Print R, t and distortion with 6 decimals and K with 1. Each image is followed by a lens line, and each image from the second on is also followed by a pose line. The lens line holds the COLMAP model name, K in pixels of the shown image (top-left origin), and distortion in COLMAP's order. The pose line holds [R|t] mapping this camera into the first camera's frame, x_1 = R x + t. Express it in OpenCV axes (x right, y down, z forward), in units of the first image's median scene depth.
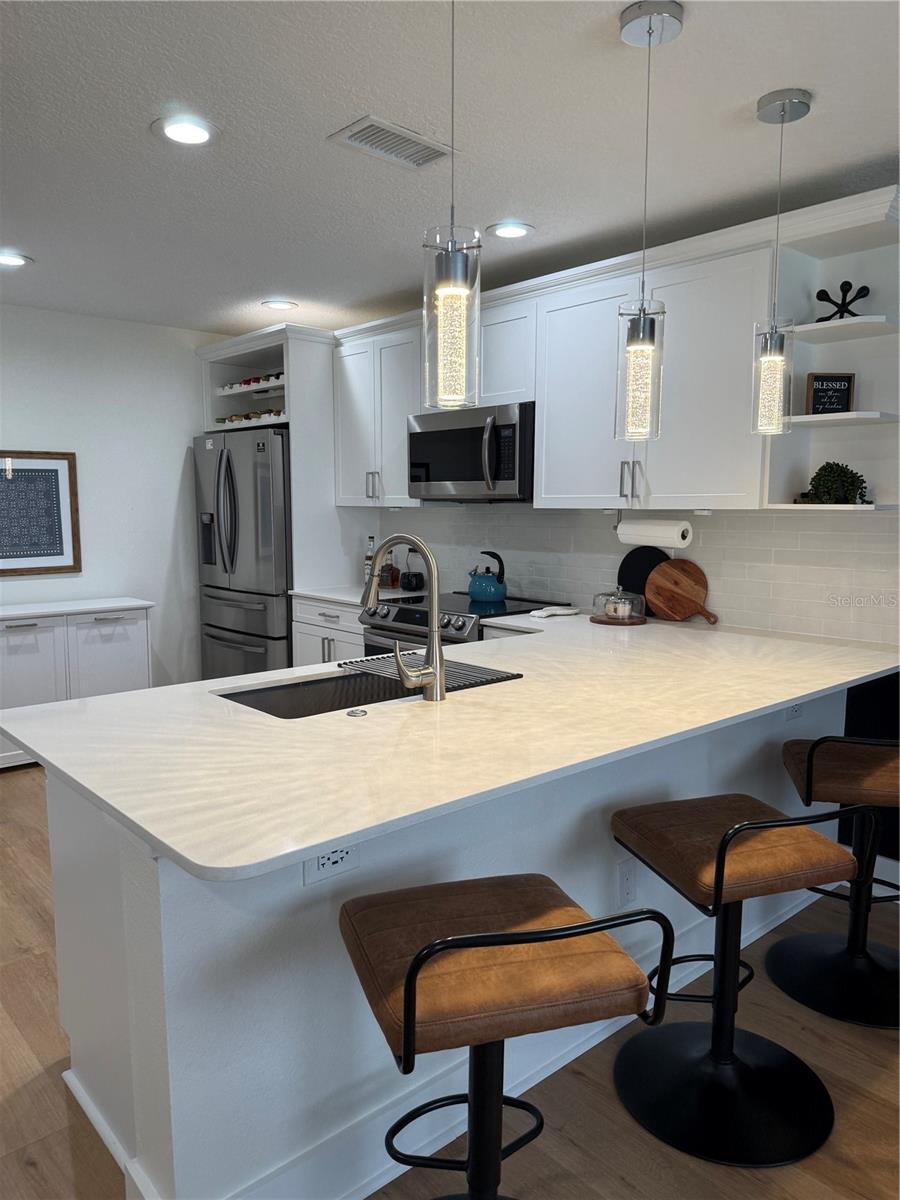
lens RADIAL K [[843.8, 0, 445.7], [0, 843.8, 609.3], [0, 0, 1]] dist [0.034736, -0.010292]
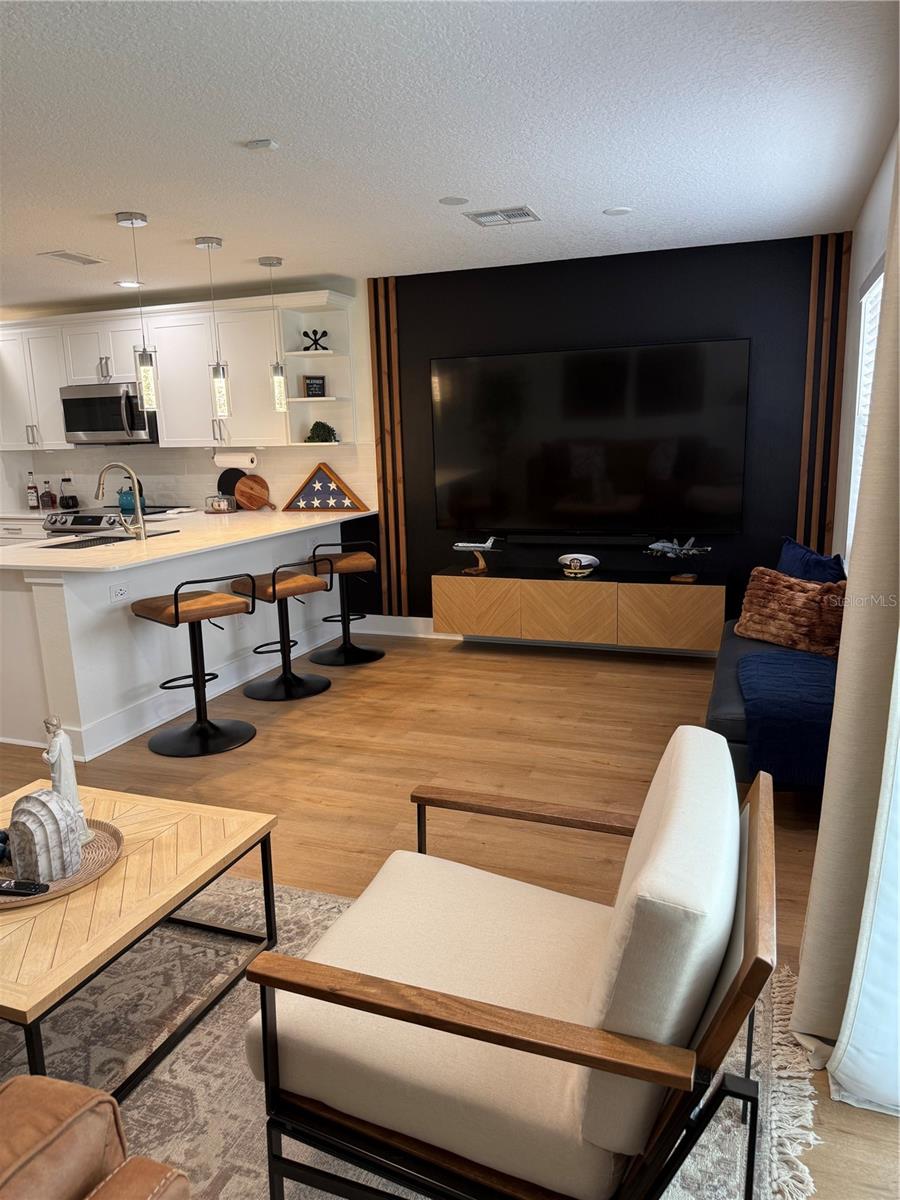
lens RADIAL K [[843.8, 0, 451.2], [0, 843.8, 631.4], [0, 0, 1]] dist [0.034736, -0.010292]
pose [[0.884860, -0.132148, 0.446722, -0.192967], [0.083638, 0.988406, 0.126718, 0.076850], [-0.458288, -0.074765, 0.885653, -0.801559]]
